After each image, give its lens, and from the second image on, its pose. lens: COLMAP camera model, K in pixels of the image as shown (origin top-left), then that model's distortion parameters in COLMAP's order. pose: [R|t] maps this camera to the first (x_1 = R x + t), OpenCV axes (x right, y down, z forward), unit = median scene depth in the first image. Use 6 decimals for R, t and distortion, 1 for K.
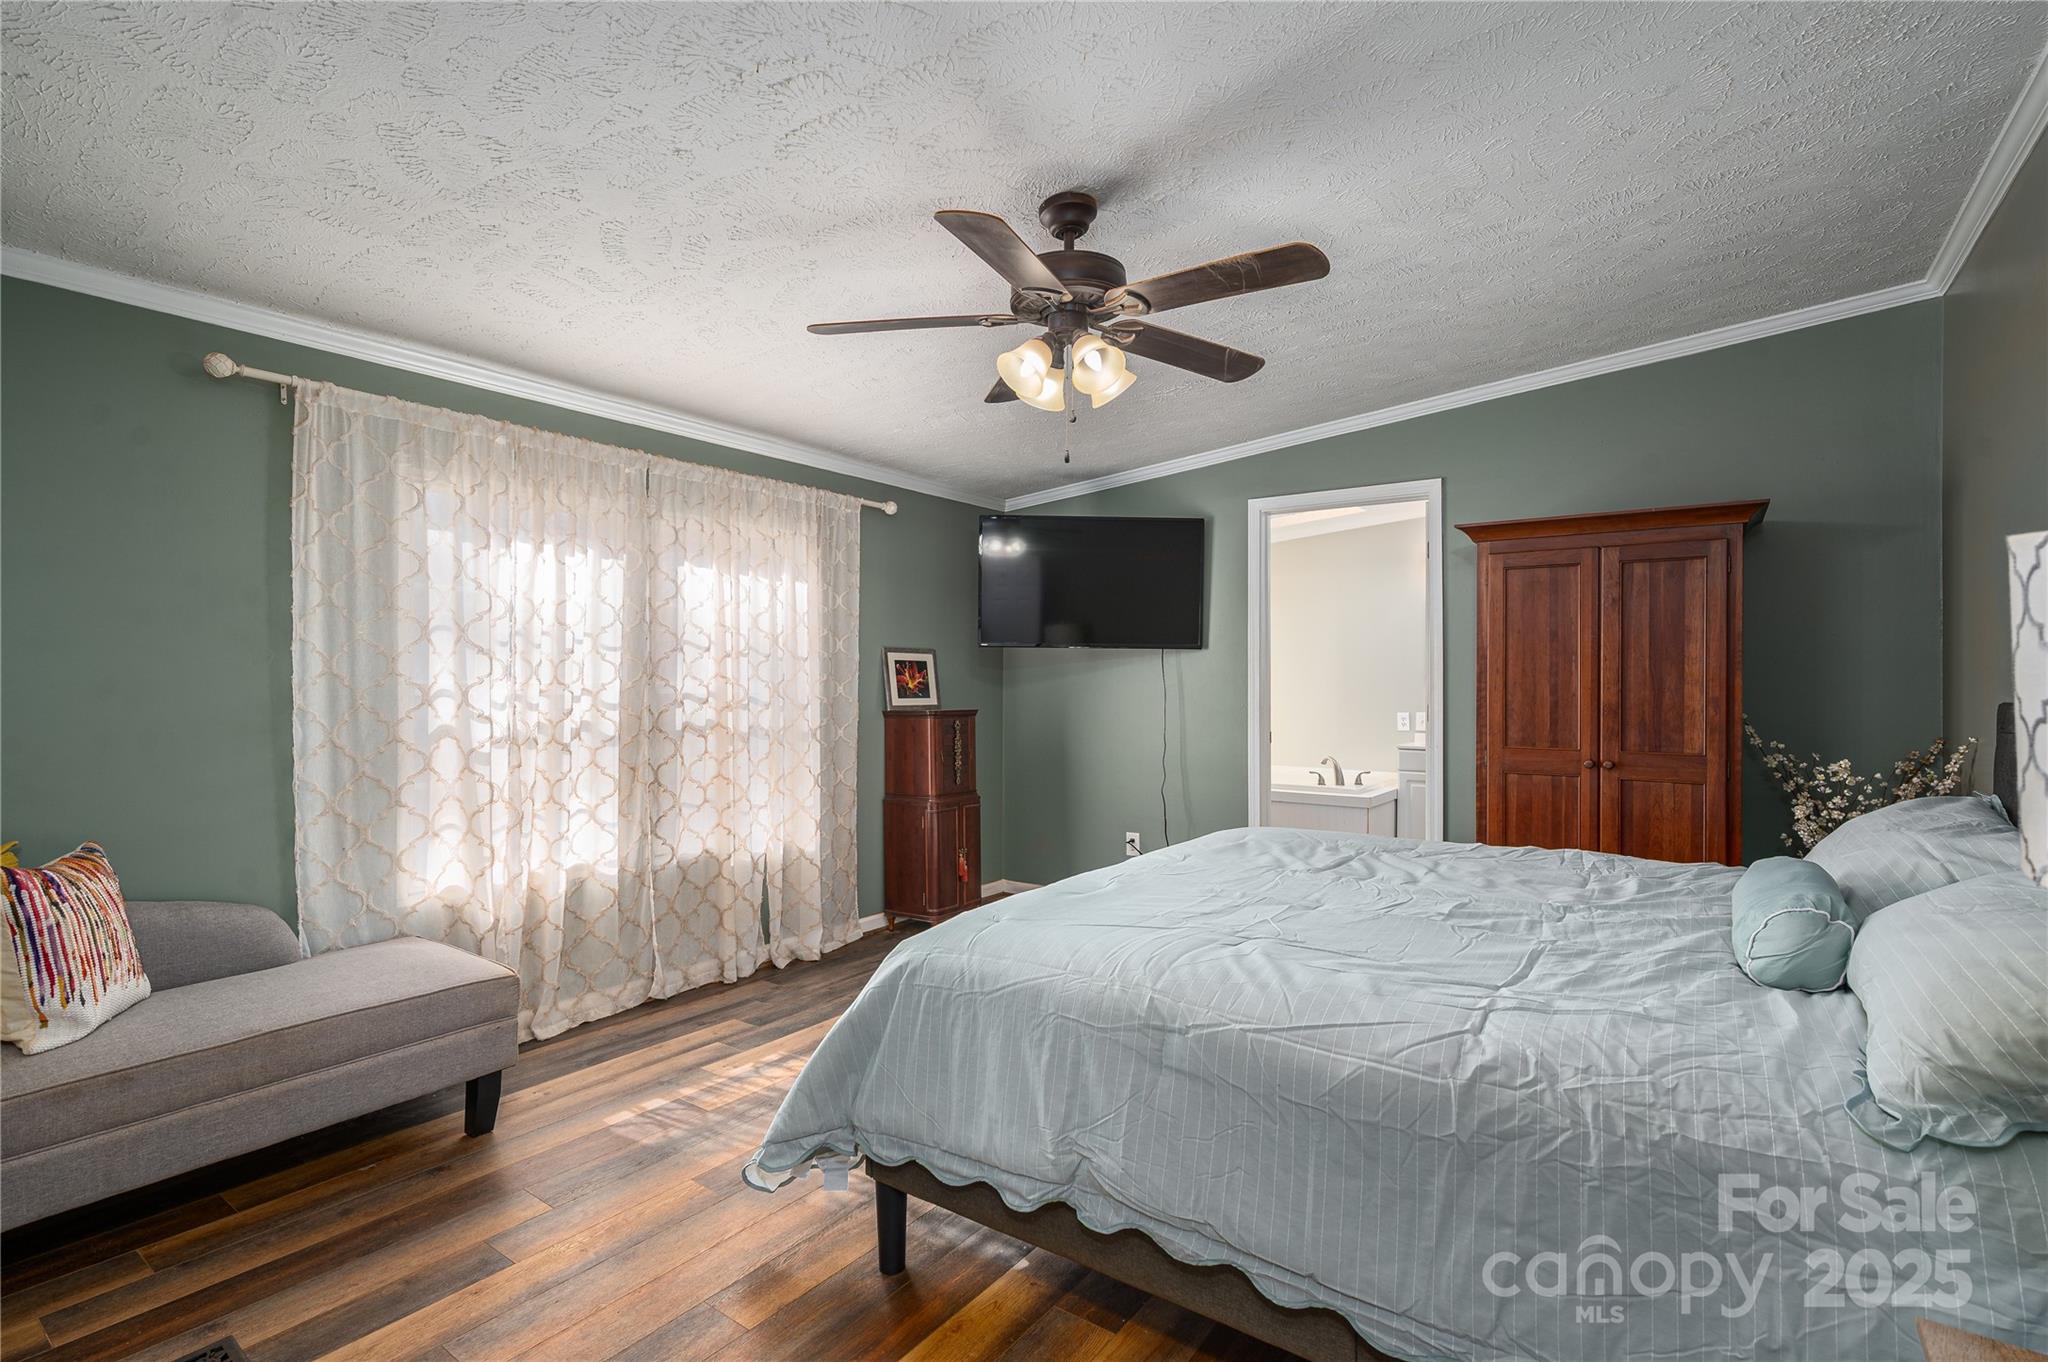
lens RADIAL K [[981.3, 0, 1024.0], [0, 981.3, 681.0], [0, 0, 1]] dist [0.000419, 0.000007]
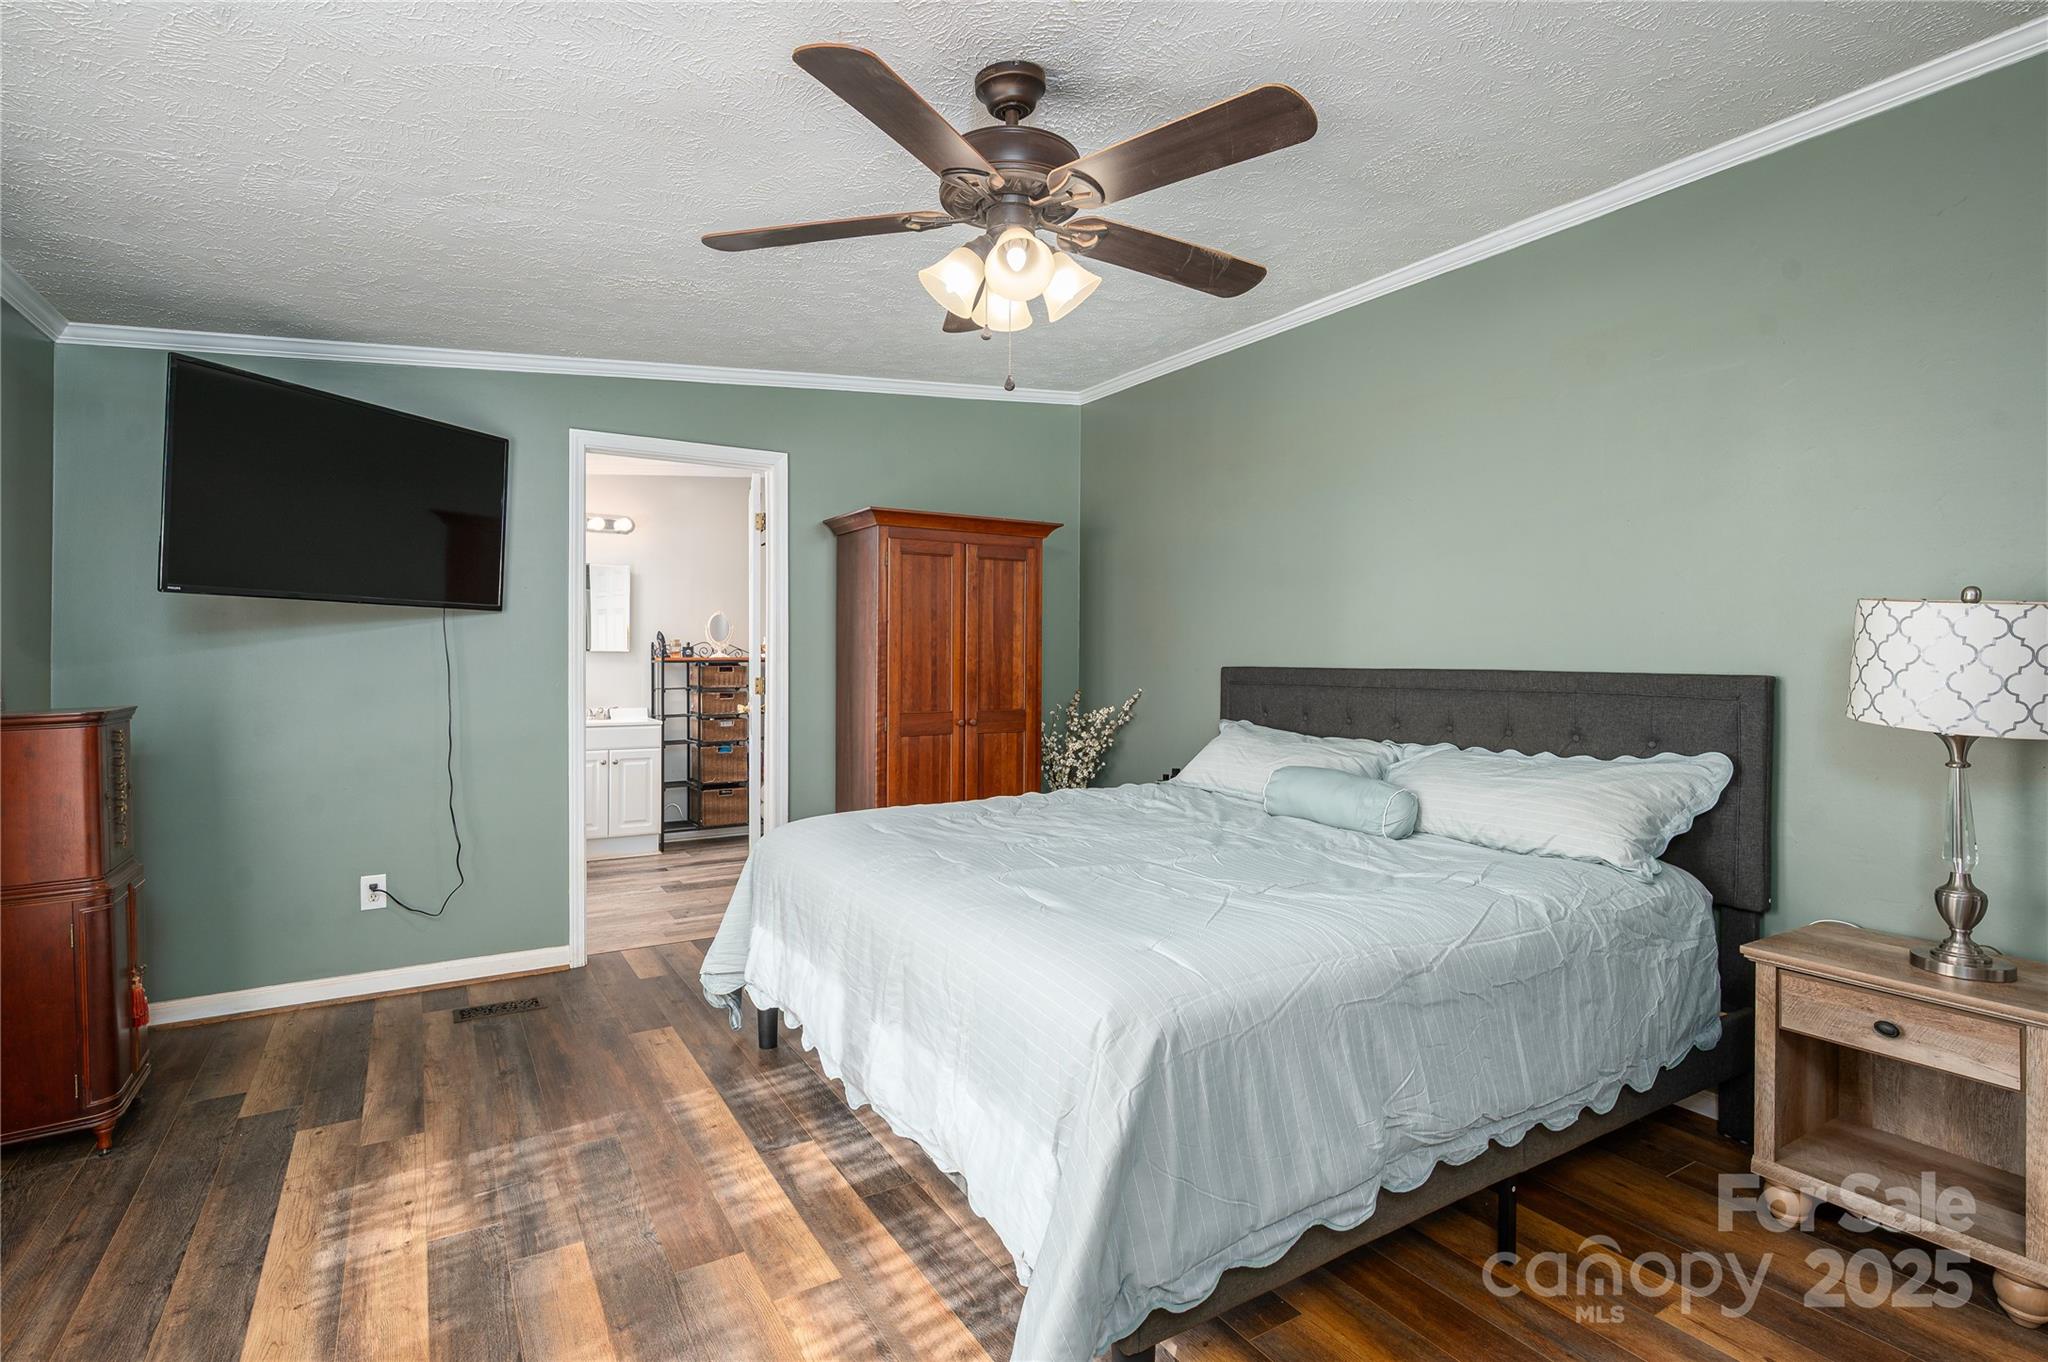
lens RADIAL K [[967.5, 0, 1015.5], [0, 967.5, 666.1], [0, 0, 1]] dist [0.000987, 0.000230]
pose [[0.389385, -0.011958, 0.920997, -0.505794], [-0.001108, 0.999909, 0.013451, -0.000913], [-0.921074, -0.006258, 0.389336, 0.492748]]
